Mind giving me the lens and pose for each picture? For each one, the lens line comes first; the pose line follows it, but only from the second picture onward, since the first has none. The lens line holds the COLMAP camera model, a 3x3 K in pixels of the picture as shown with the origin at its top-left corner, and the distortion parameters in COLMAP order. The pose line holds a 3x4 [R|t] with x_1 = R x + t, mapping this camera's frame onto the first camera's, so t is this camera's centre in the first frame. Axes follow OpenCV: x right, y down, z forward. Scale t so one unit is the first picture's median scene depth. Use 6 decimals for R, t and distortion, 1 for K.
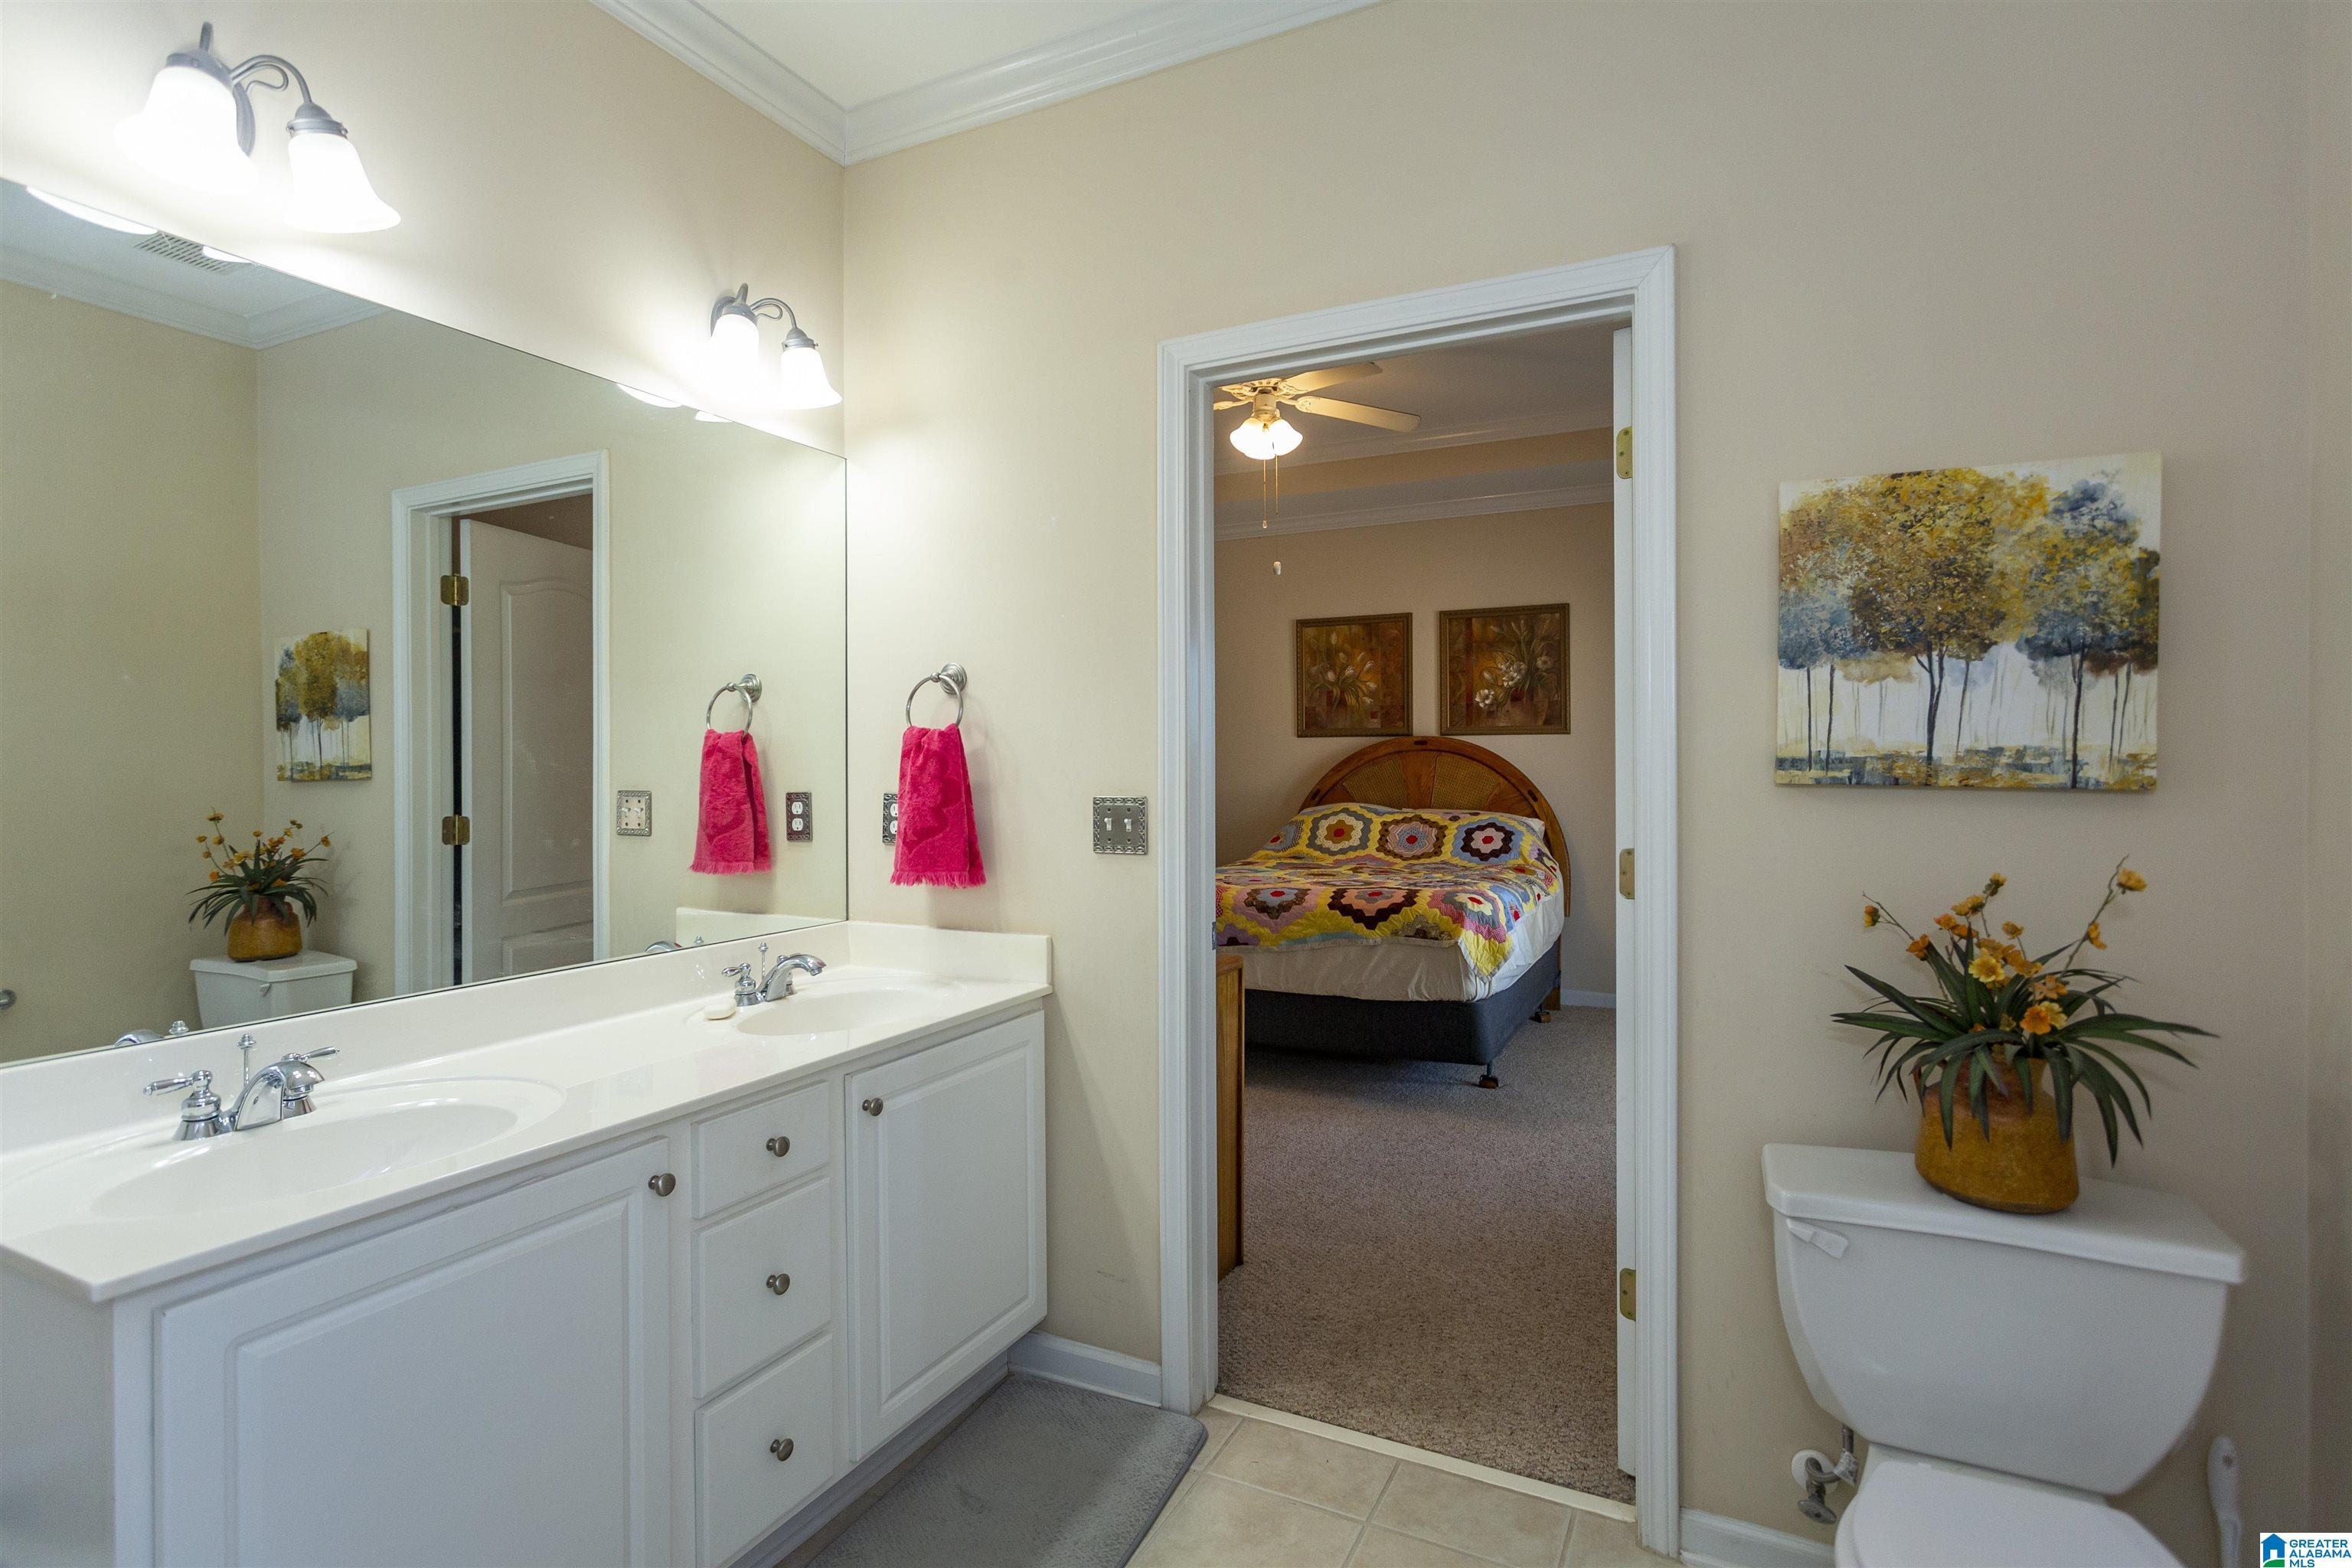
lens RADIAL K [[1190.8, 0, 1170.7], [0, 1190.8, 779.4], [0, 0, 1]] dist [0.000658, 0.000007]
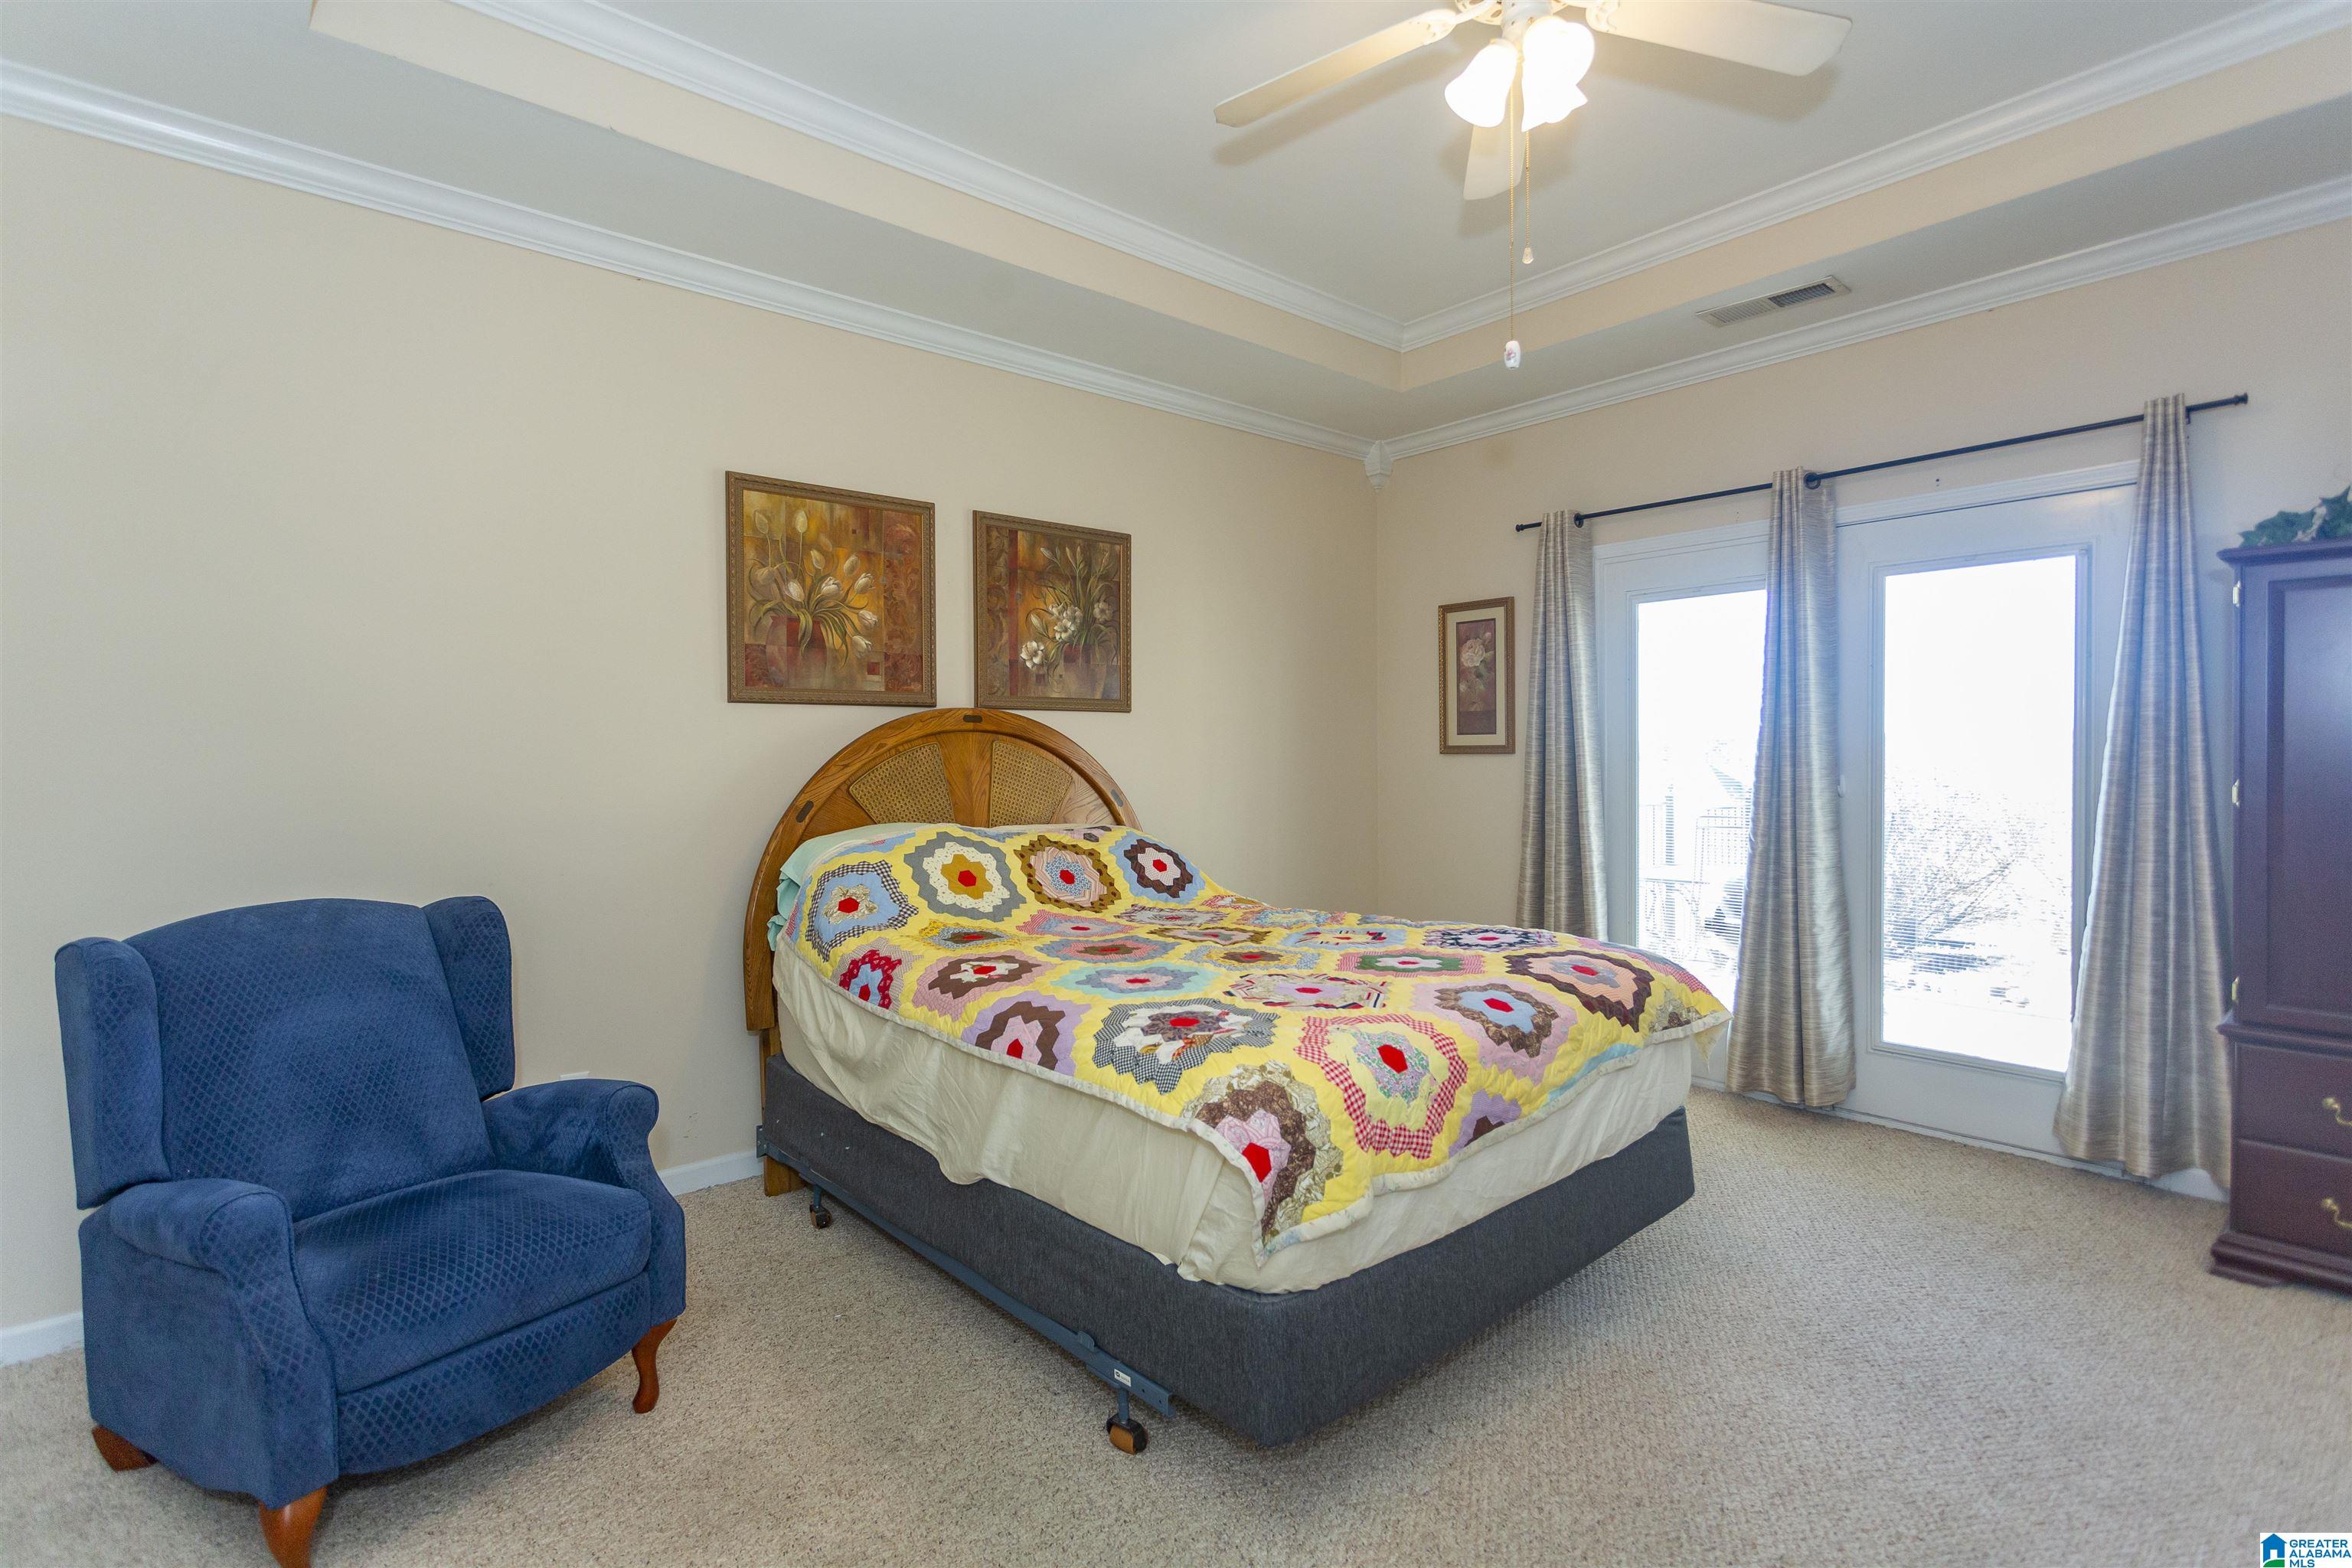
lens RADIAL K [[1120.4, 0, 1174.9], [0, 1120.4, 768.7], [0, 0, 1]] dist [-0.000567, 0.000015]
pose [[0.359693, -0.013673, 0.932971, -0.288649], [0.021110, 0.999756, 0.006514, -0.006697], [-0.932832, 0.017352, 0.359894, 0.692024]]
